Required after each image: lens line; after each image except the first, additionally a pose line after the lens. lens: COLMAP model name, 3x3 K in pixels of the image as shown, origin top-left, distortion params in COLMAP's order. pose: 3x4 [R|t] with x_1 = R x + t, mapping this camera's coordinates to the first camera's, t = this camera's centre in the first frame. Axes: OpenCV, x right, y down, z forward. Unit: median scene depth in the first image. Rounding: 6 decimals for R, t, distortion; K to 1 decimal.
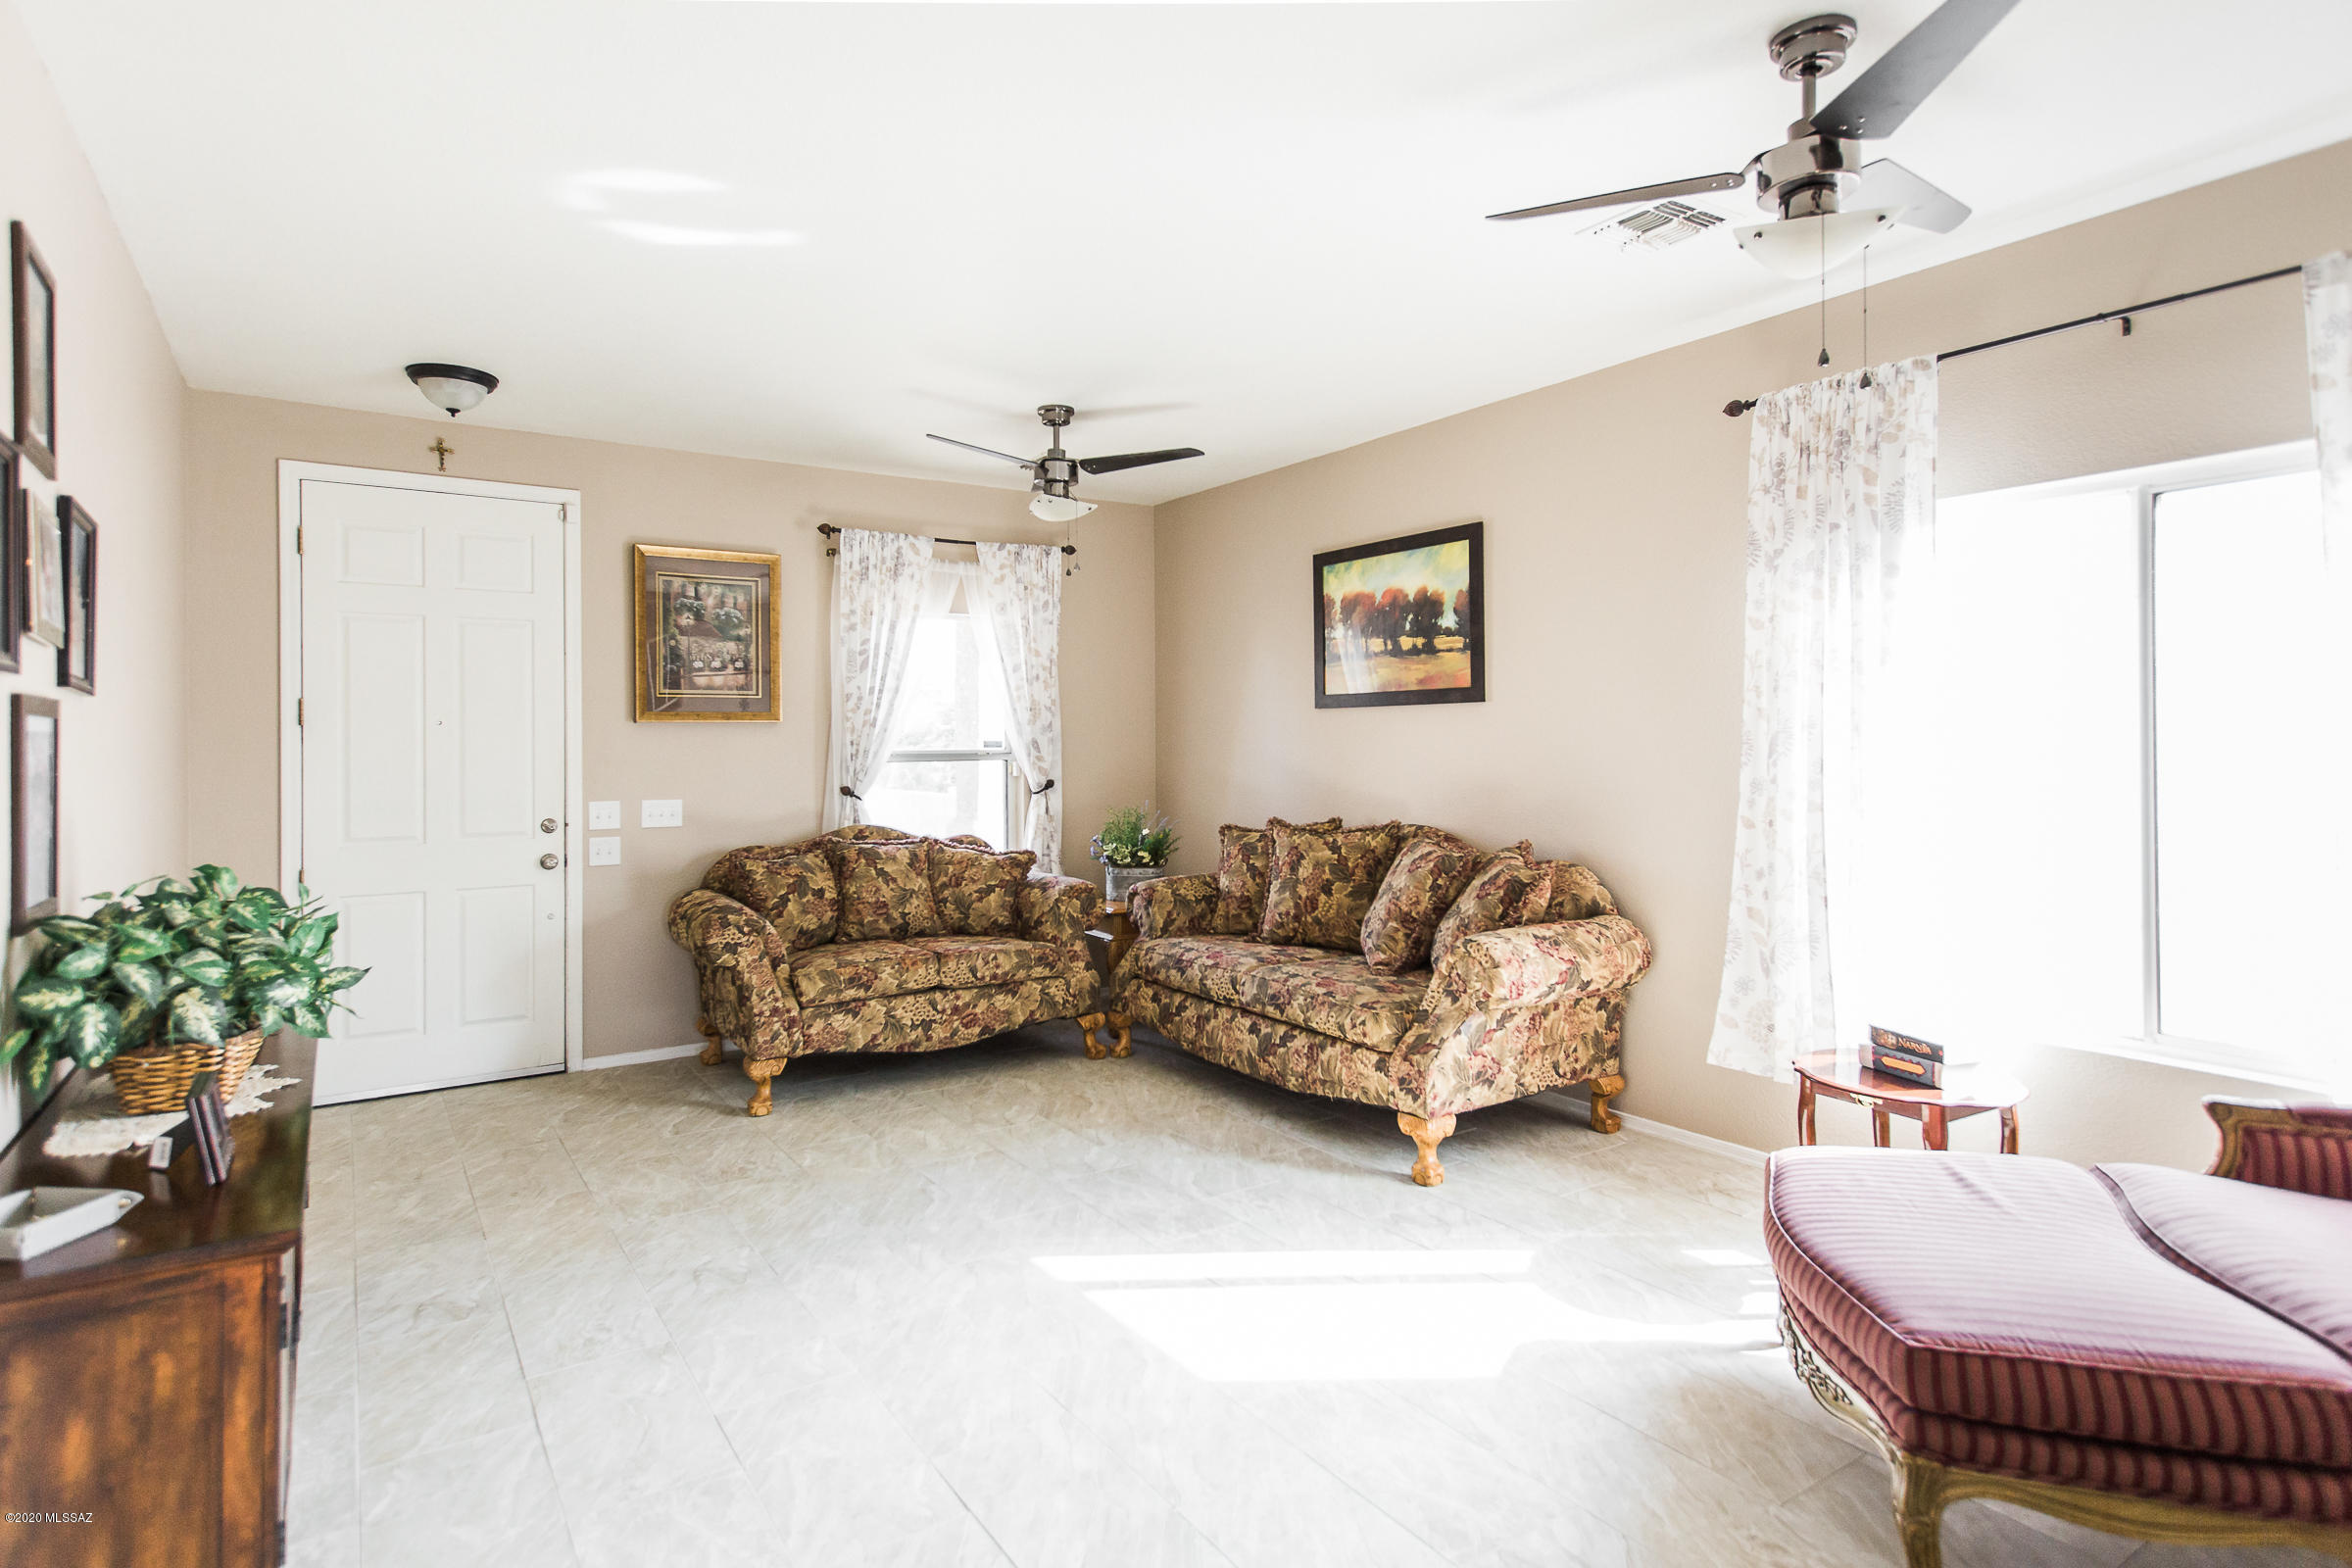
lens RADIAL K [[1279.9, 0, 1177.6], [0, 1279.9, 762.4], [0, 0, 1]] dist [0.007580, 0.000497]
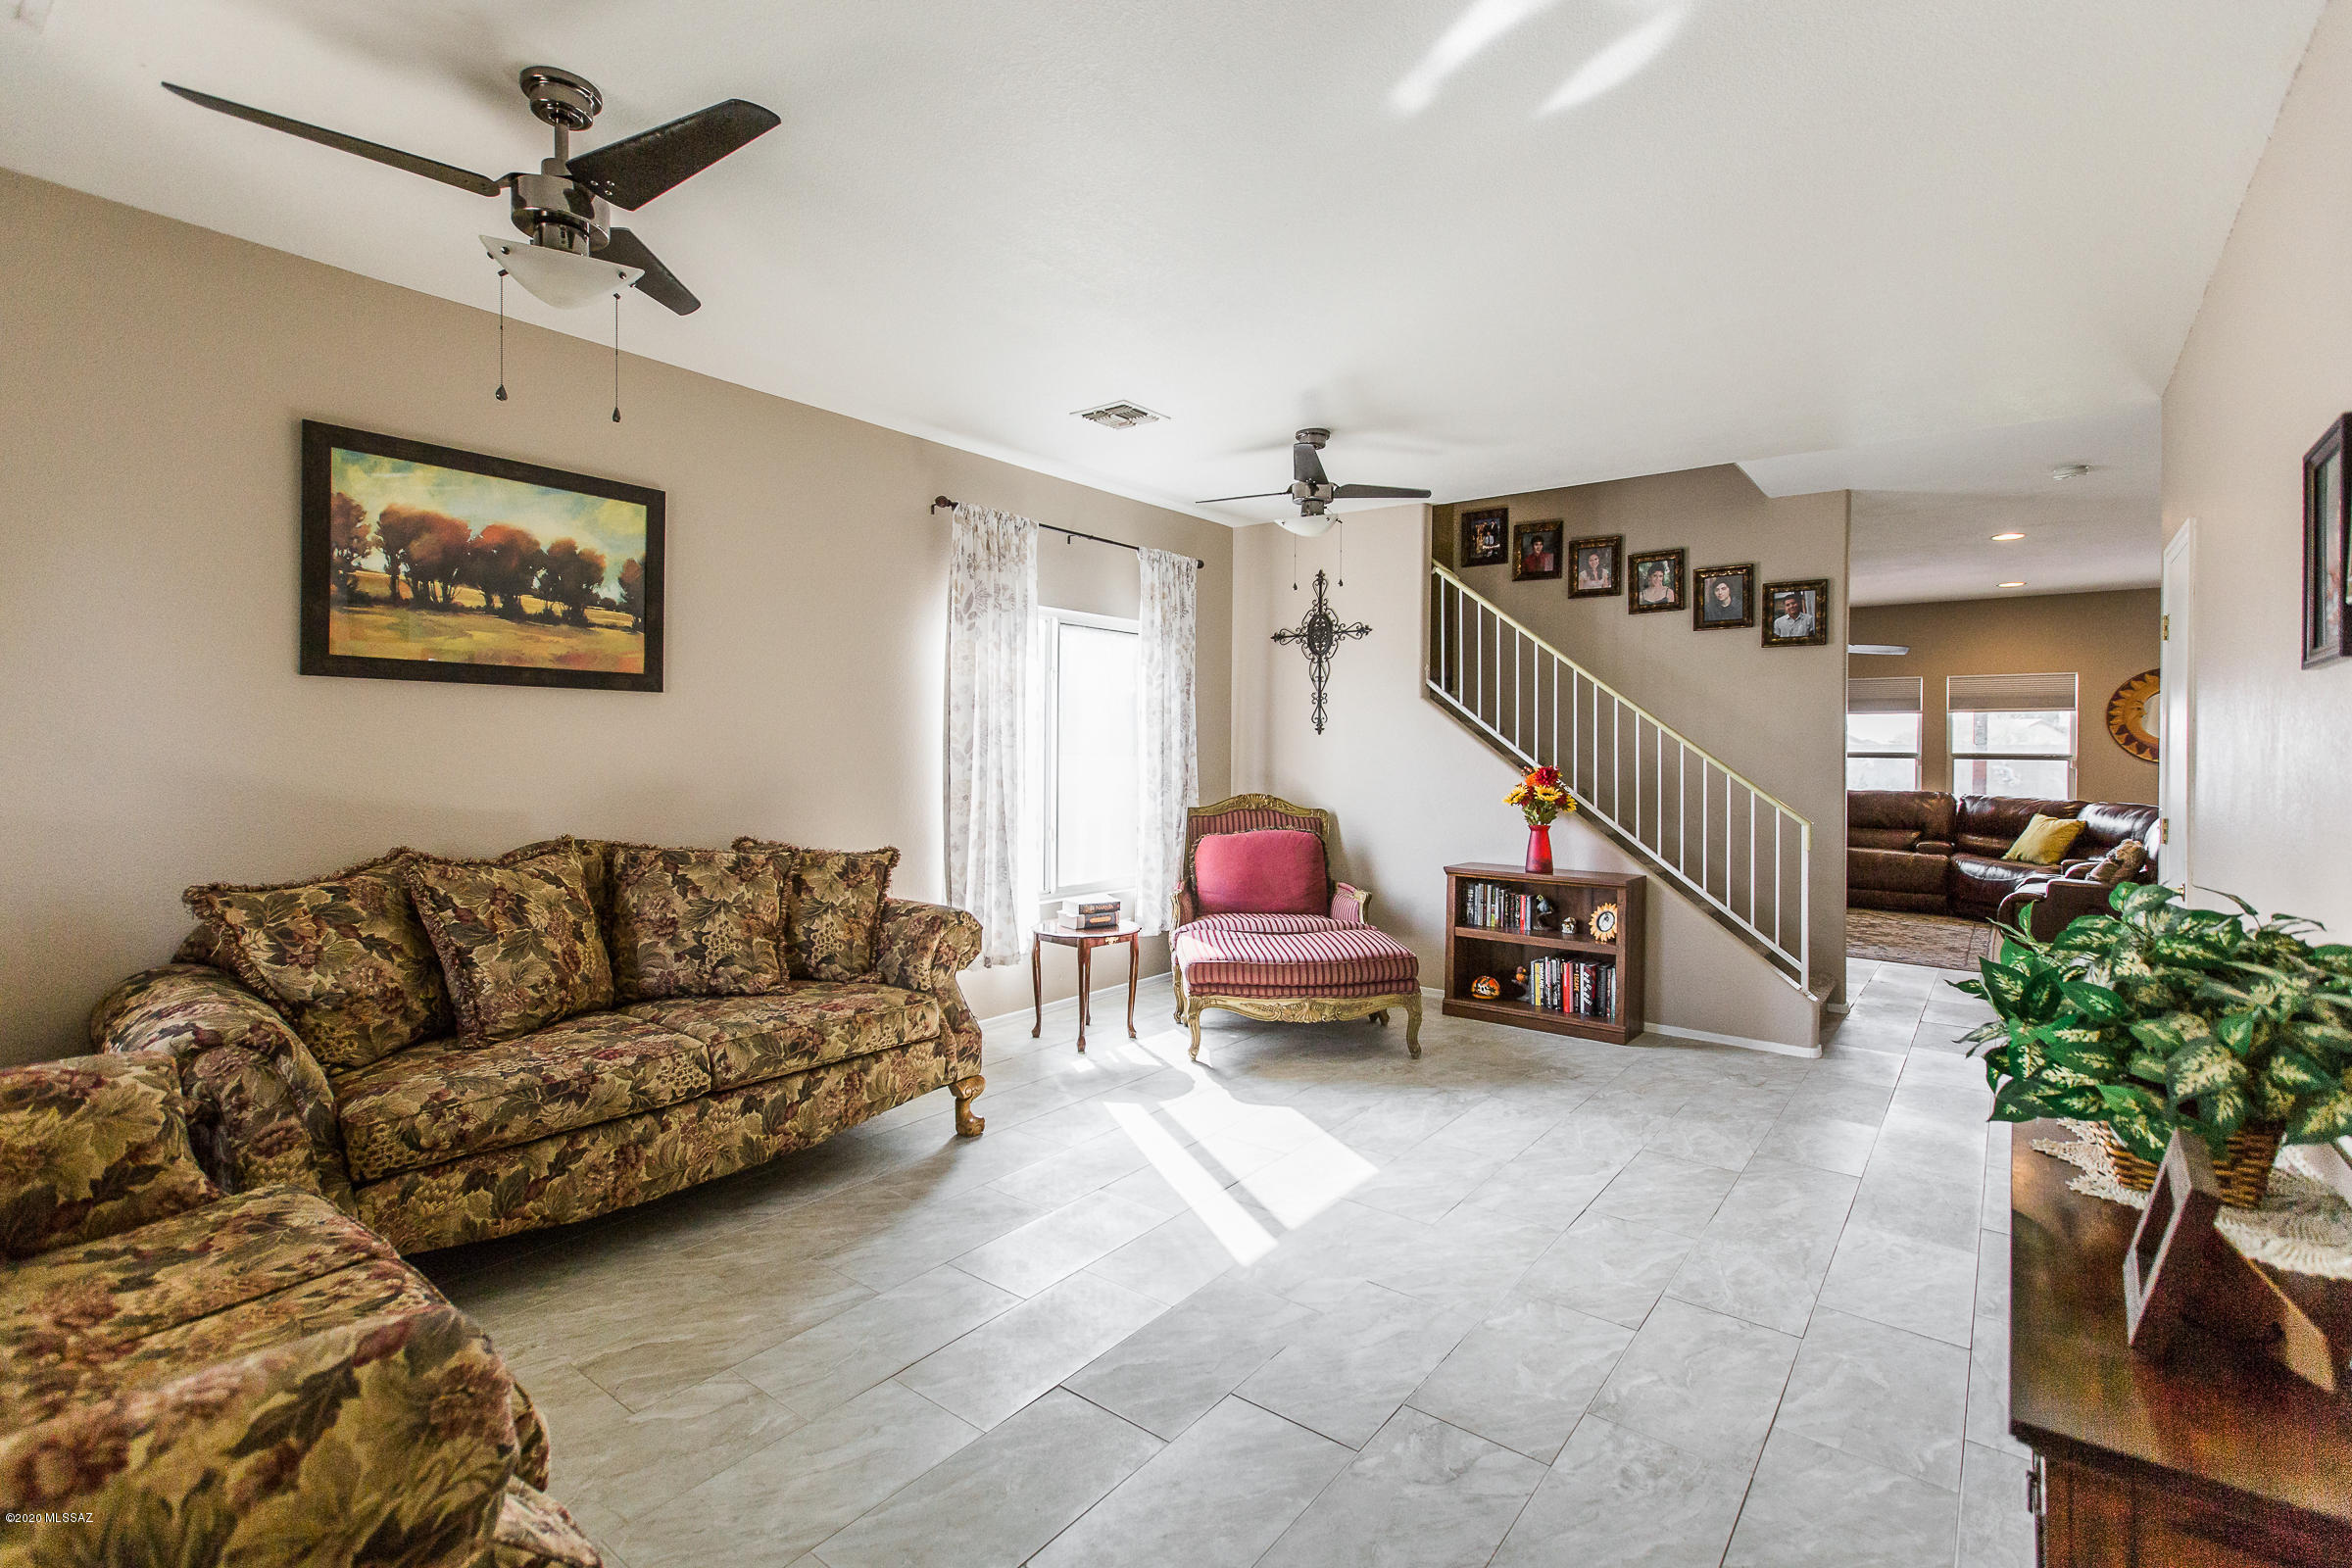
lens RADIAL K [[1090.8, 0, 1177.7], [0, 1090.8, 774.6], [0, 0, 1]] dist [0.014177, -0.002026]
pose [[-0.339478, -0.018298, 0.940436, -0.611057], [0.008079, 0.999717, 0.022368, -0.003874], [-0.940579, 0.015191, -0.339234, 0.925406]]
